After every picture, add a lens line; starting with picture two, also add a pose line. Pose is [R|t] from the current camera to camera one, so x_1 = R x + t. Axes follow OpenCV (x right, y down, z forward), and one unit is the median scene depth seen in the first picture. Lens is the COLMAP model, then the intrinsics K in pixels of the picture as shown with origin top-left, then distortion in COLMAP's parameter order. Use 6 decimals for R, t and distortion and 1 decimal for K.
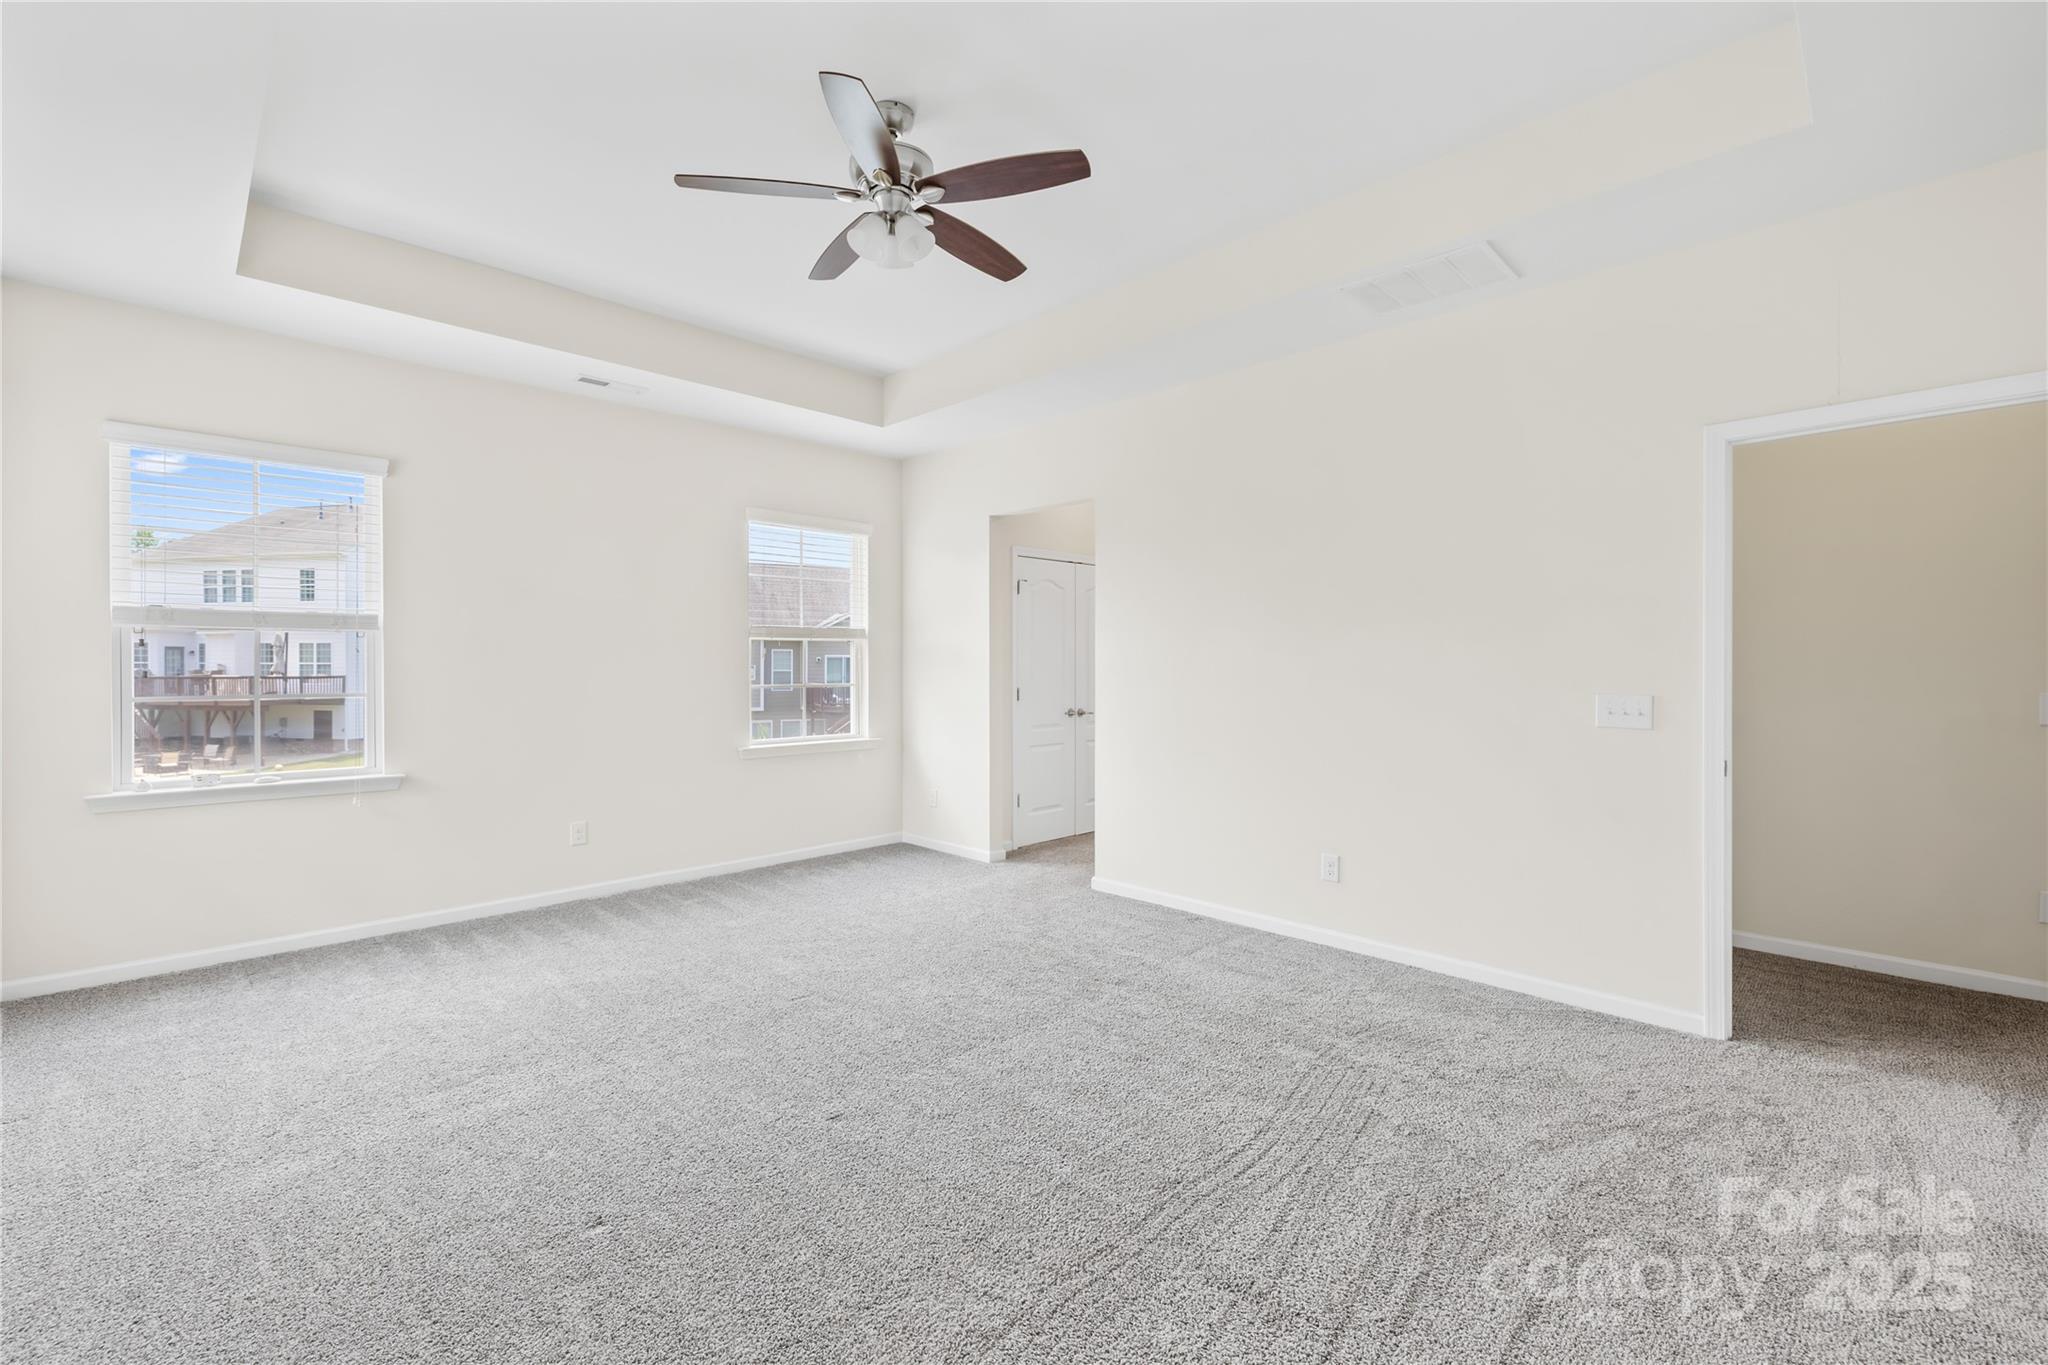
lens RADIAL K [[869.7, 0, 1012.2], [0, 869.7, 669.3], [0, 0, 1]] dist [-0.001259, -0.000049]
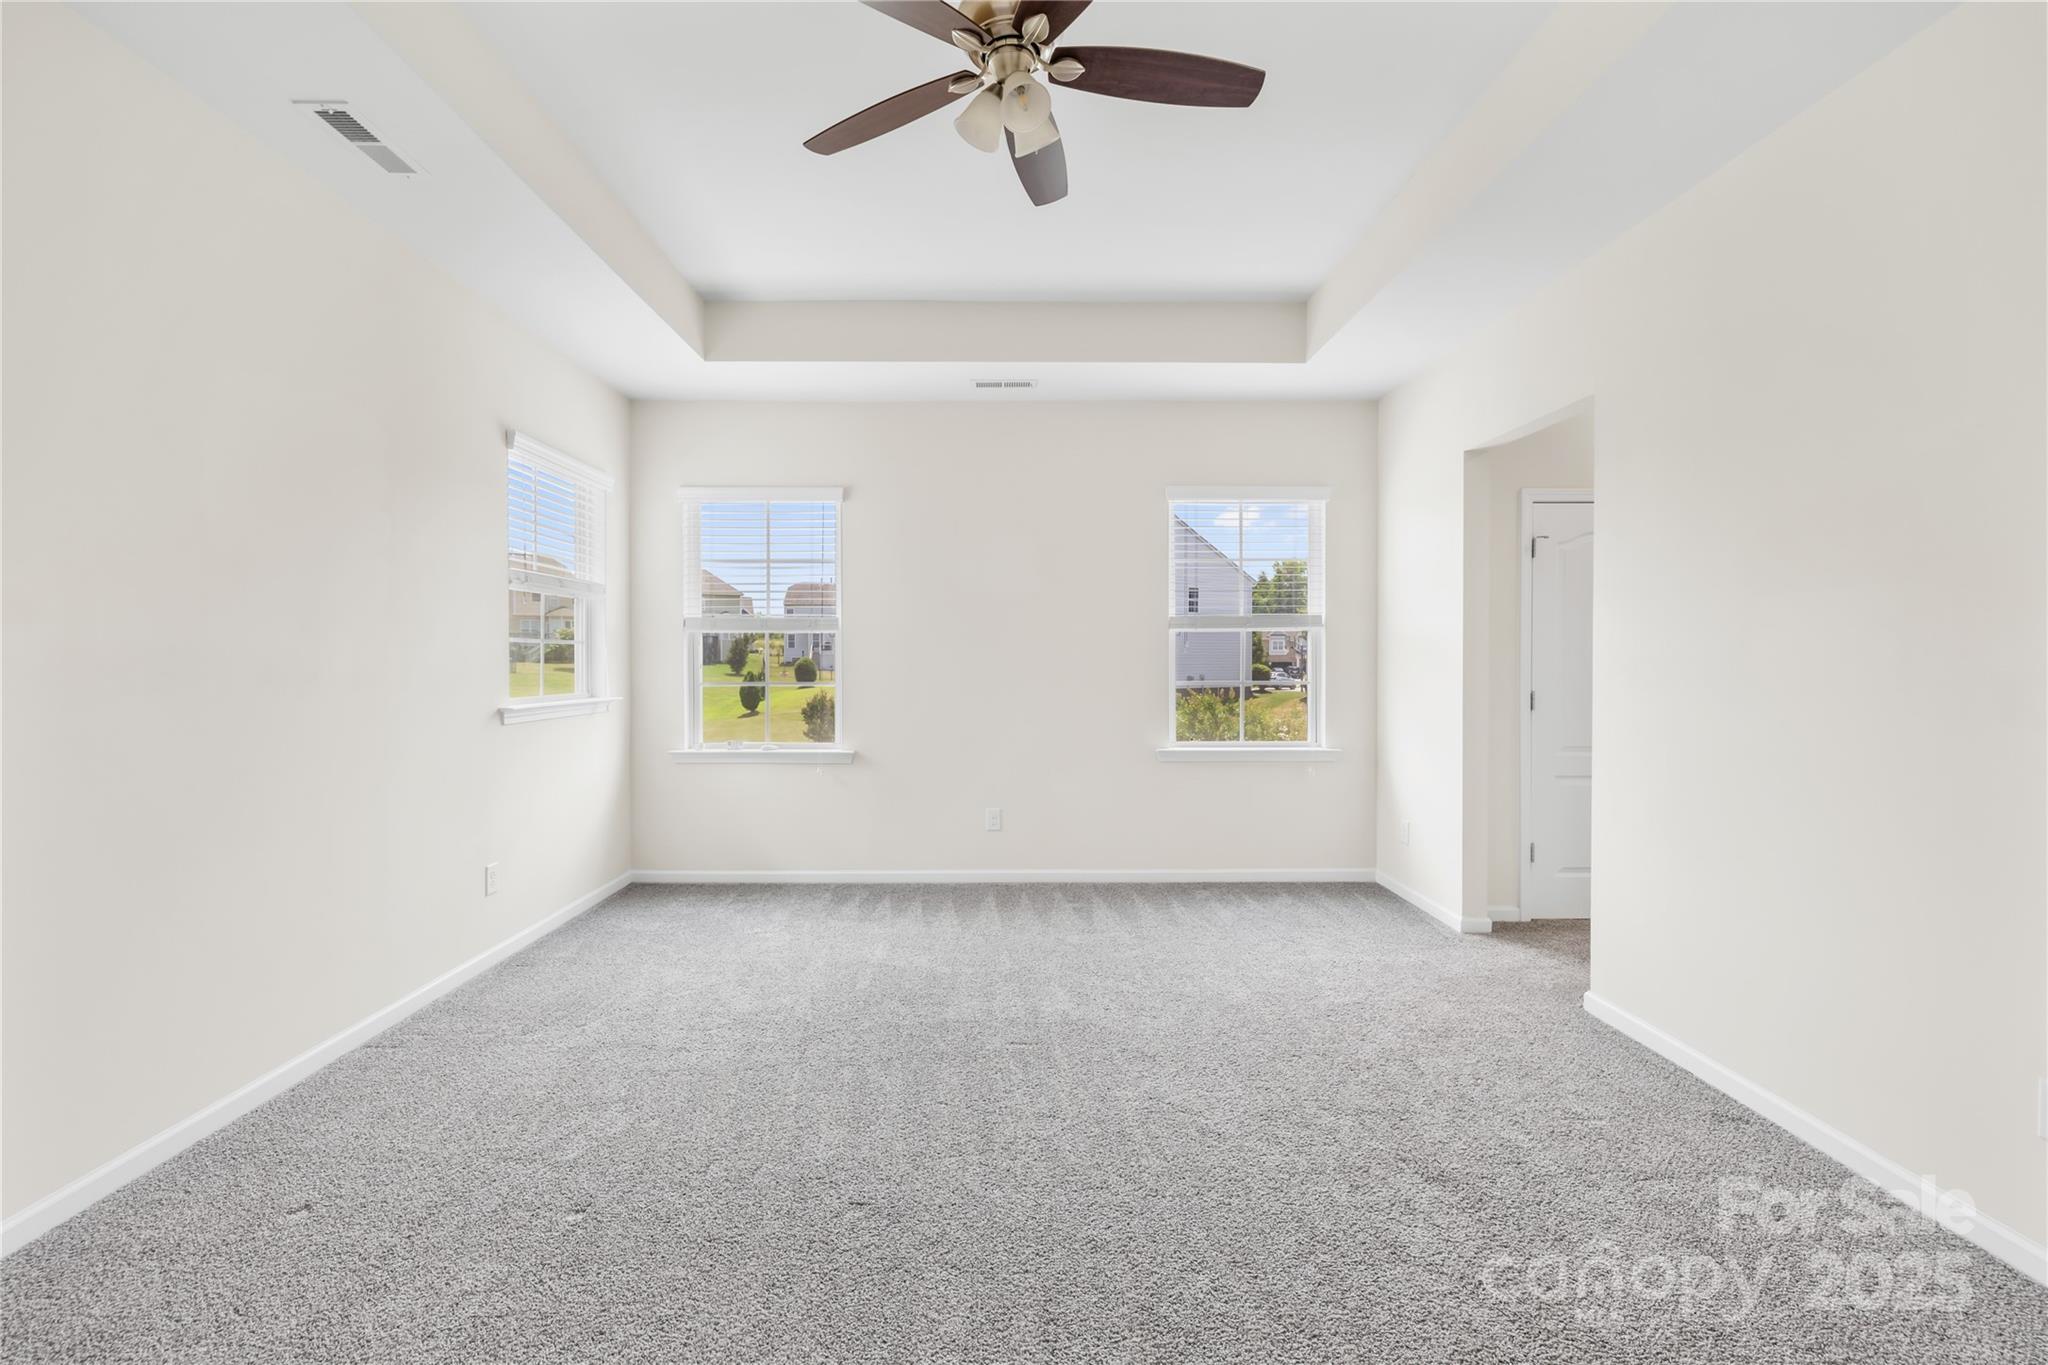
lens RADIAL K [[869.7, 0, 1012.2], [0, 869.7, 669.3], [0, 0, 1]] dist [-0.001259, -0.000049]
pose [[0.715653, 0.008207, -0.698407, 0.235567], [-0.002926, 0.999957, 0.008753, -0.001621], [0.698449, -0.004221, 0.715647, 0.251865]]
